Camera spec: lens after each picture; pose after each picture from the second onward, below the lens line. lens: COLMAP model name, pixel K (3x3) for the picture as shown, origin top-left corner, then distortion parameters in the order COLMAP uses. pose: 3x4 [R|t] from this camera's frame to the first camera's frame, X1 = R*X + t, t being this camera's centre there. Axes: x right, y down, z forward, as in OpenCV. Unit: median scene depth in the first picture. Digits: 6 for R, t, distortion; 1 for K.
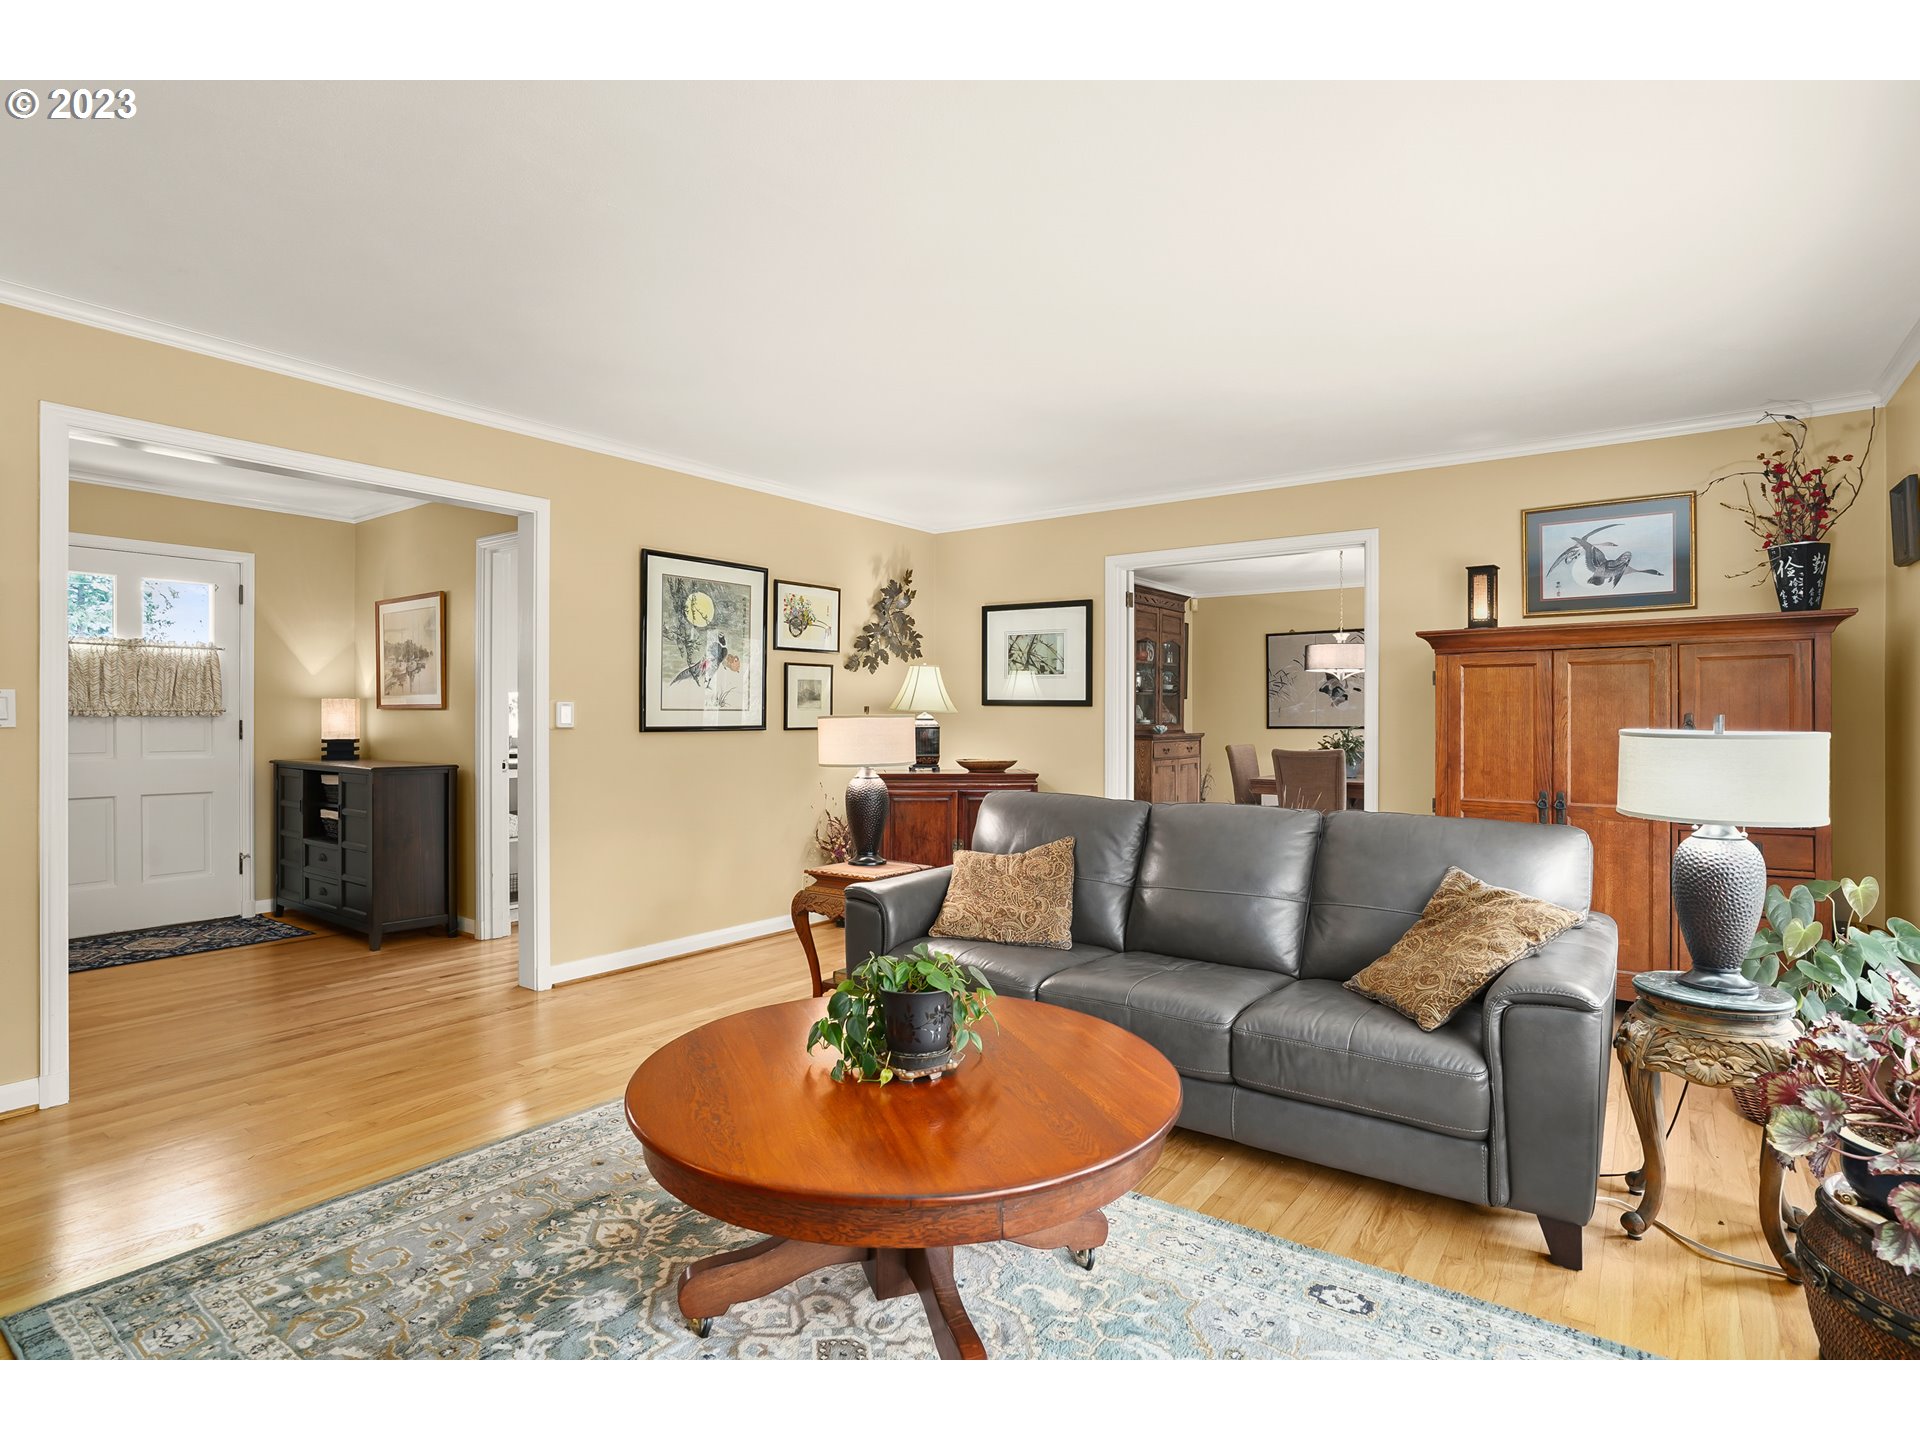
lens RADIAL K [[970.8, 0, 957.8], [0, 970.8, 719.9], [0, 0, 1]] dist [-0.050846, 0.020091]
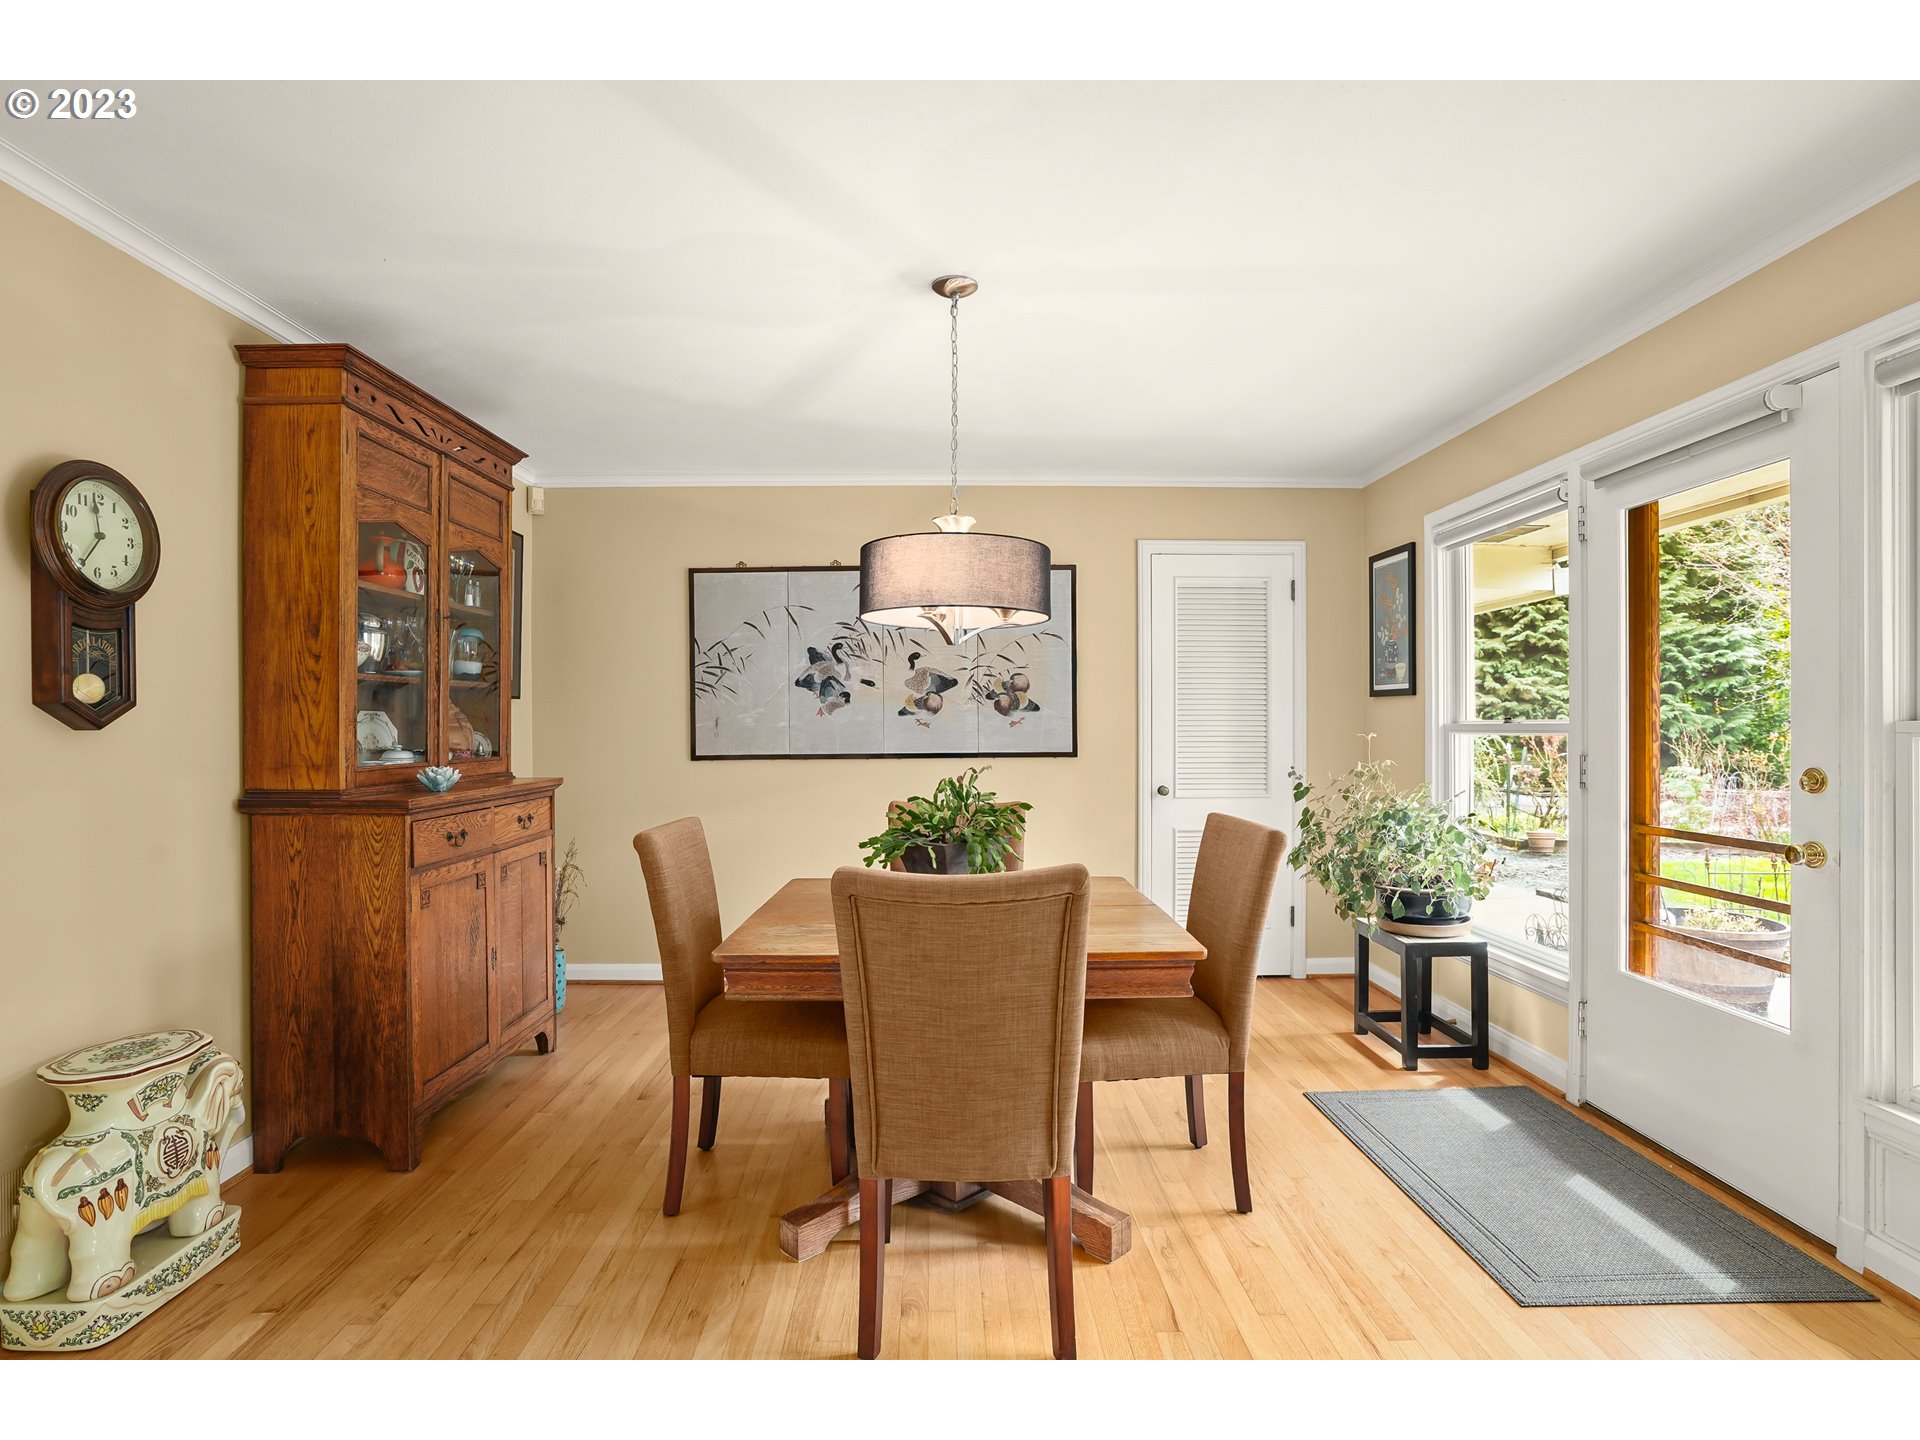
lens RADIAL K [[970.8, 0, 946.2], [0, 970.8, 725.1], [0, 0, 1]] dist [-0.050846, 0.020091]
pose [[0.803101, -0.007287, 0.595799, 0.139476], [0.011831, 0.999923, -0.003718, -0.006266], [-0.595726, 0.010035, 0.803125, 0.563178]]
